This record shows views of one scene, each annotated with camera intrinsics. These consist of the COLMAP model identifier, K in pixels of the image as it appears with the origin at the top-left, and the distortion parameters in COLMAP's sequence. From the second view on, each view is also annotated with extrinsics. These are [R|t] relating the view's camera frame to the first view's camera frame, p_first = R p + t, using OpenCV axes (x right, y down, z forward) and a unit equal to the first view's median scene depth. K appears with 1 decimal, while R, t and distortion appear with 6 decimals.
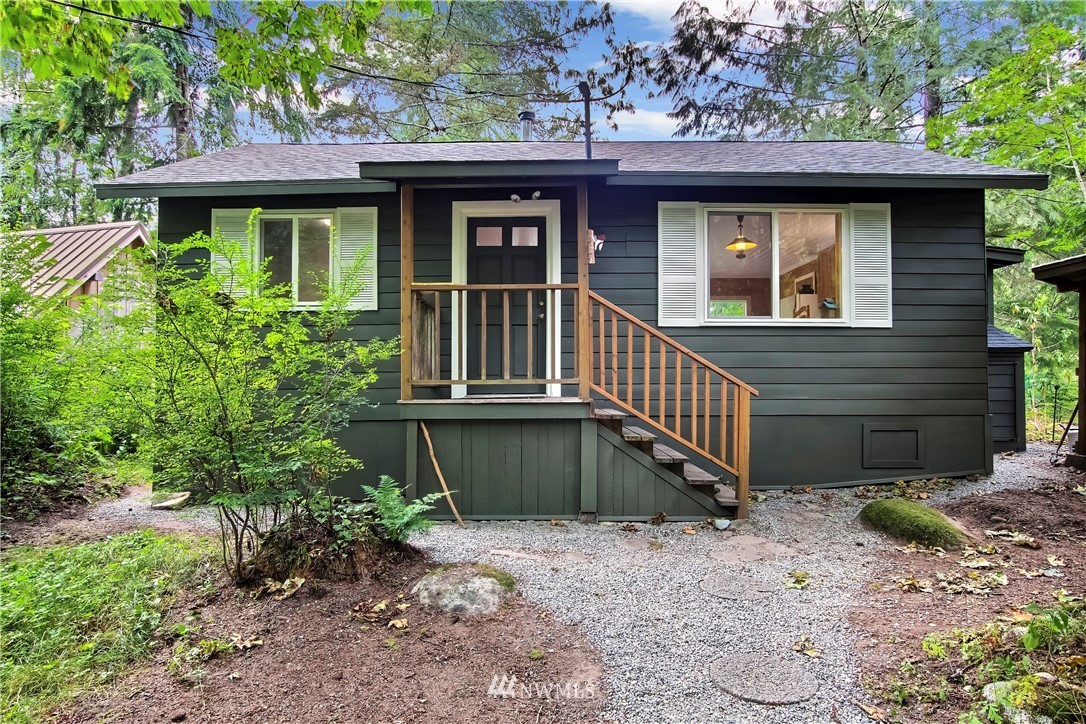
lens RADIAL K [[647.3, 0, 536.9], [0, 647.3, 366.1], [0, 0, 1]] dist [-0.021987, 0.007278]
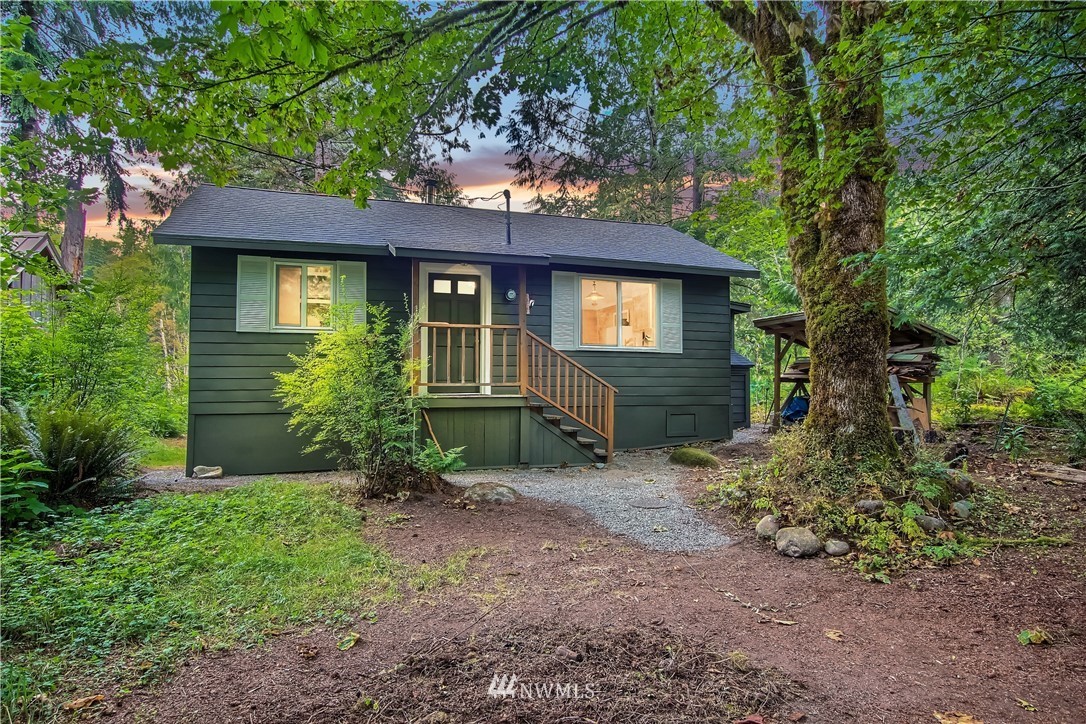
lens RADIAL K [[647.3, 0, 553.1], [0, 647.3, 361.7], [0, 0, 1]] dist [-0.021987, 0.007278]
pose [[0.942065, 0.014158, 0.335132, -0.341313], [-0.009413, 0.999831, -0.015779, -0.007337], [-0.335299, 0.011710, 0.942039, -0.494649]]
